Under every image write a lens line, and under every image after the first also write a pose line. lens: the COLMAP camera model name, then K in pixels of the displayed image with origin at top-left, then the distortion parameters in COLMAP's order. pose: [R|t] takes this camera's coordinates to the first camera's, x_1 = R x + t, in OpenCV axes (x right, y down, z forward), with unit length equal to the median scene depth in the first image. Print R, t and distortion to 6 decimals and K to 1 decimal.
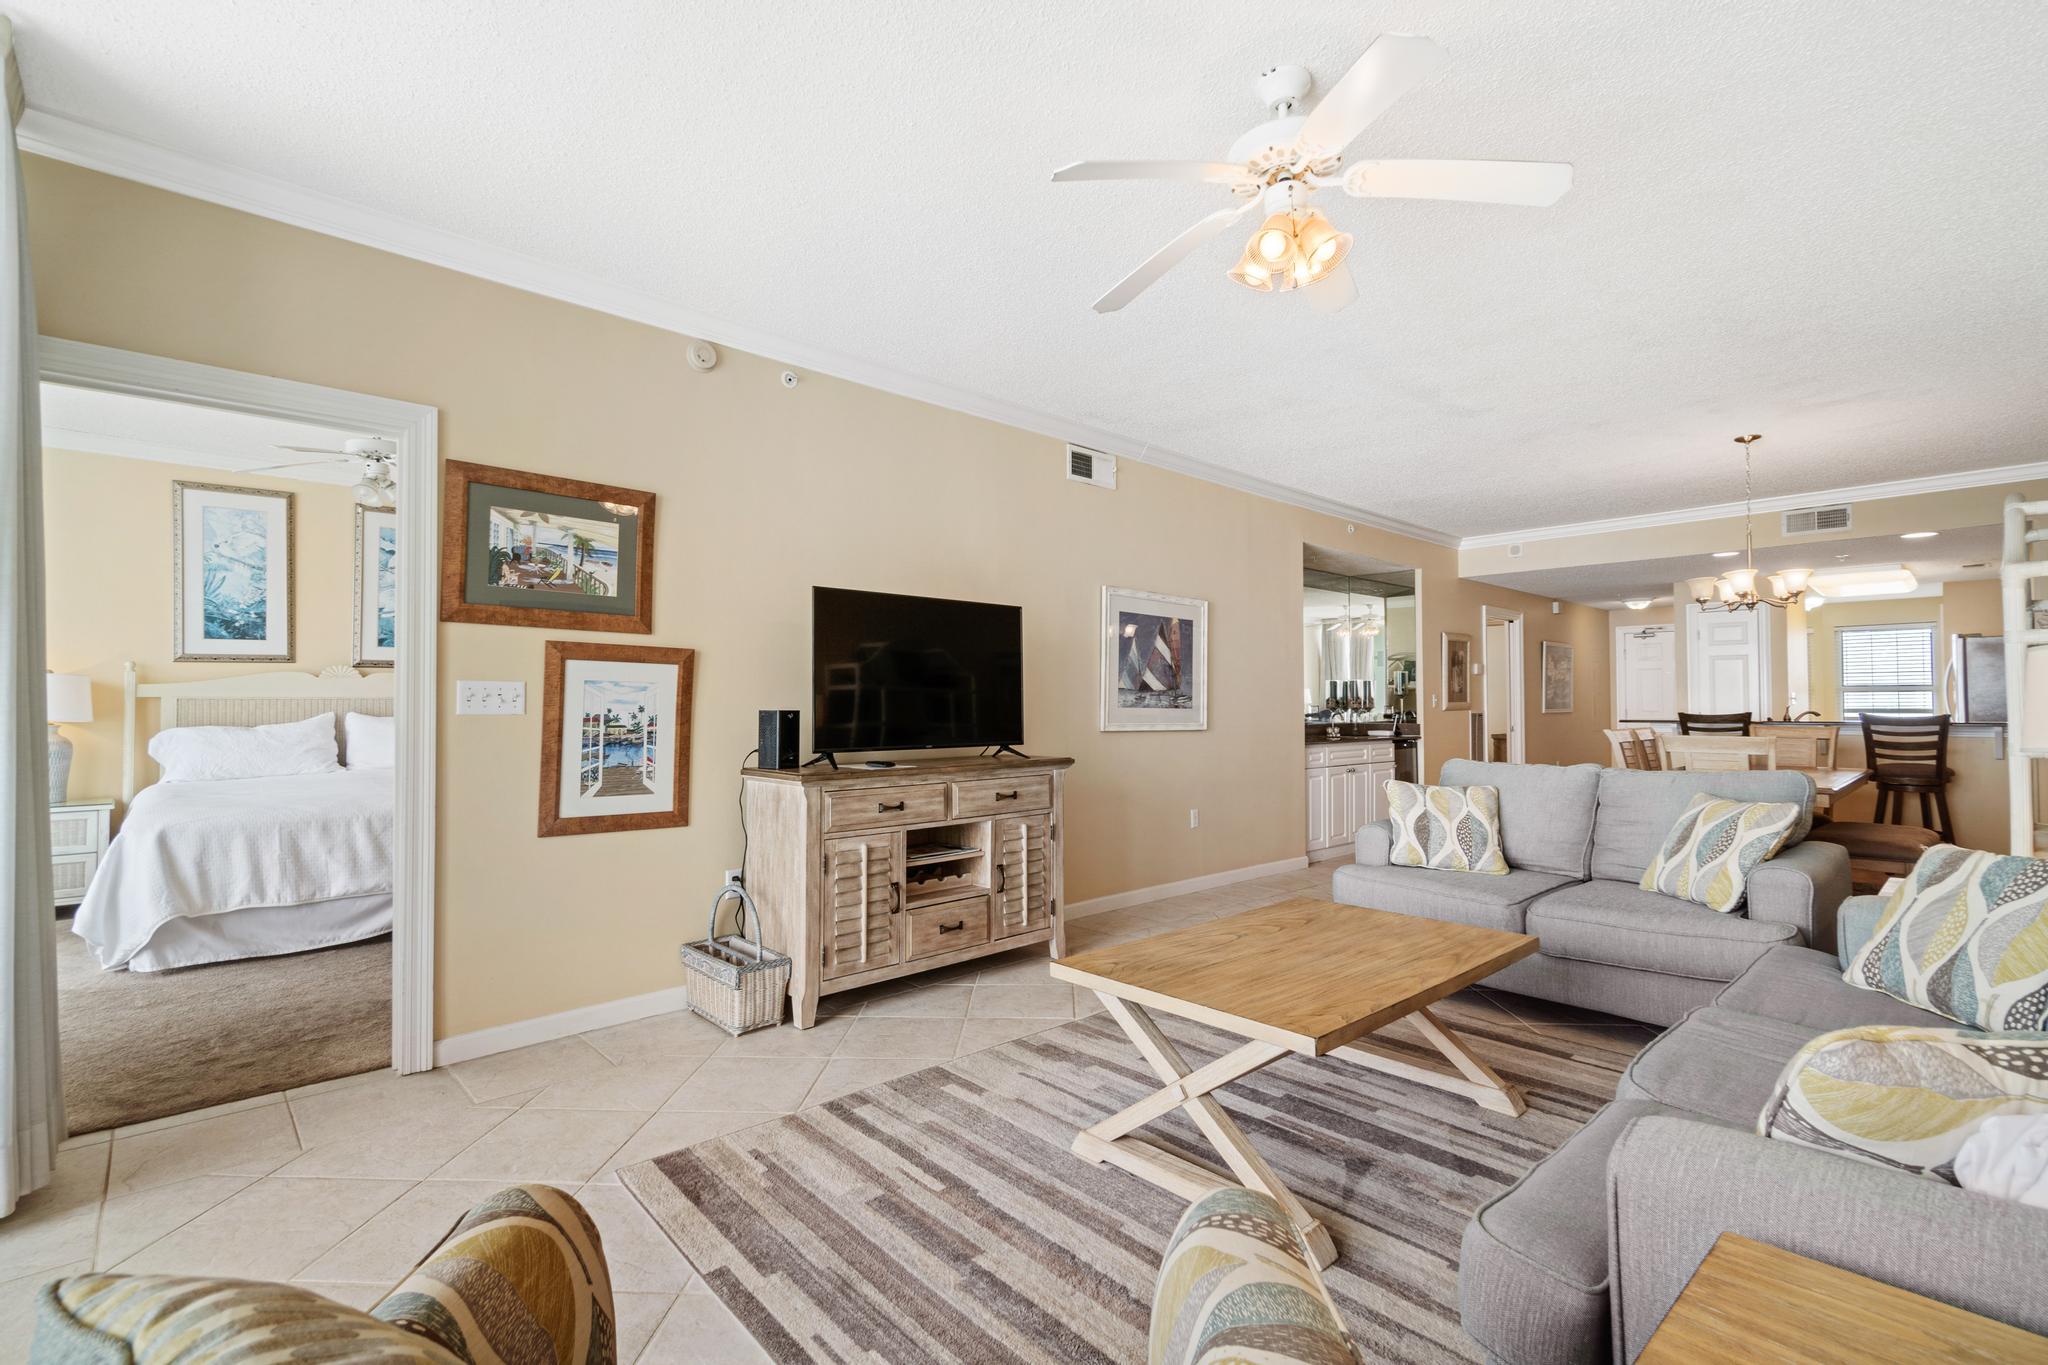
lens RADIAL K [[917.6, 0, 1015.6], [0, 917.6, 685.3], [0, 0, 1]] dist [0.001575, -0.000357]
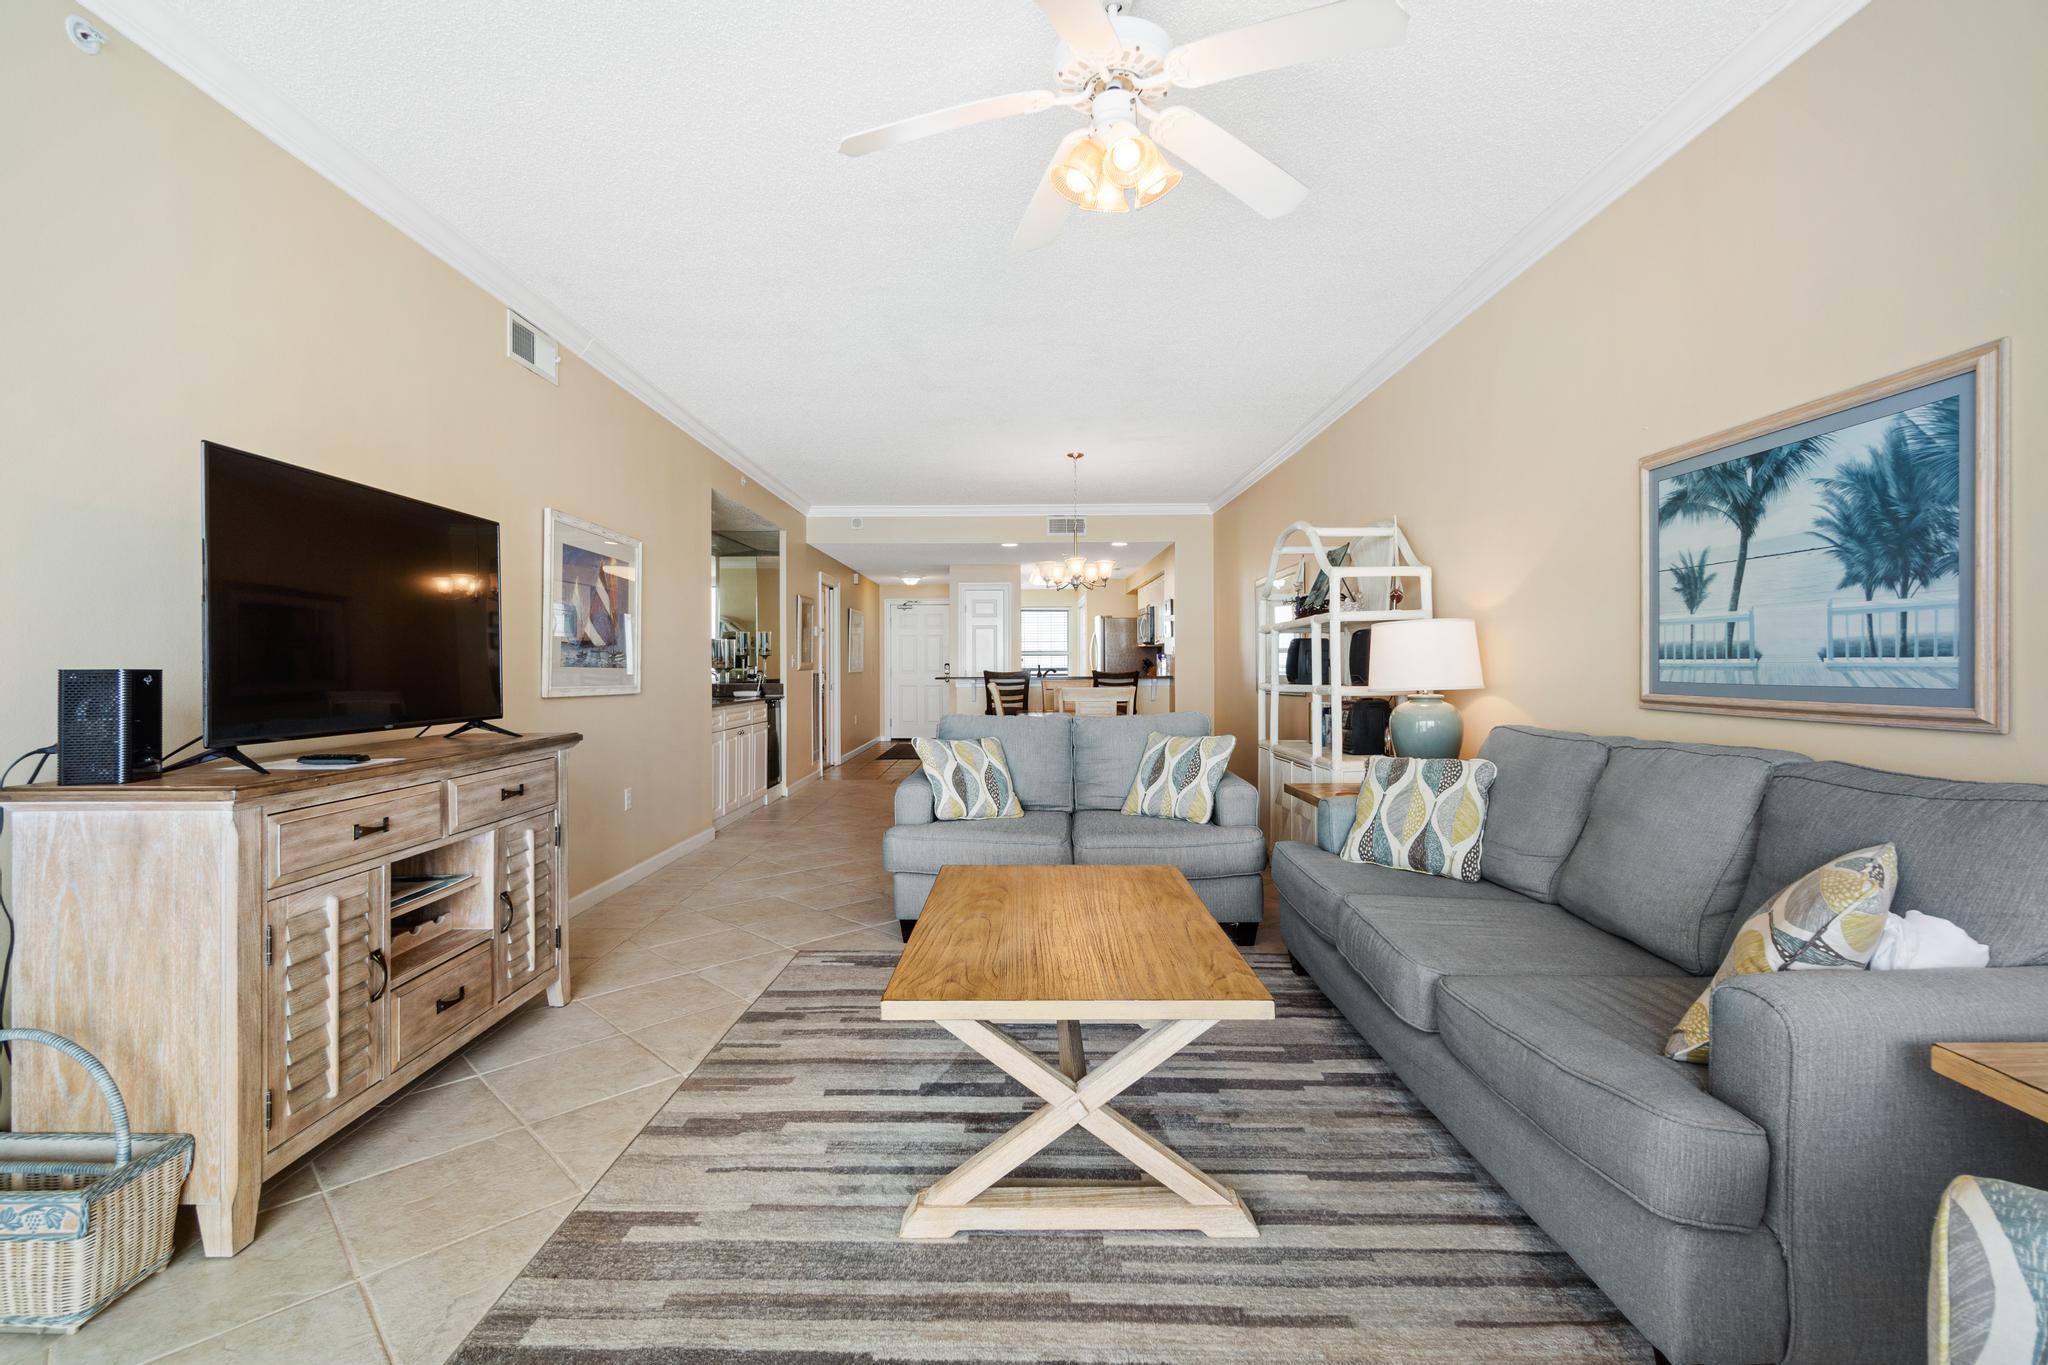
lens RADIAL K [[916.1, 0, 1013.3], [0, 916.1, 665.5], [0, 0, 1]] dist [-0.000945, -0.000891]
pose [[0.685242, -0.001435, 0.728314, -0.286661], [-0.012340, 0.999832, 0.013580, 0.011619], [-0.728211, -0.018292, 0.685109, 0.277995]]
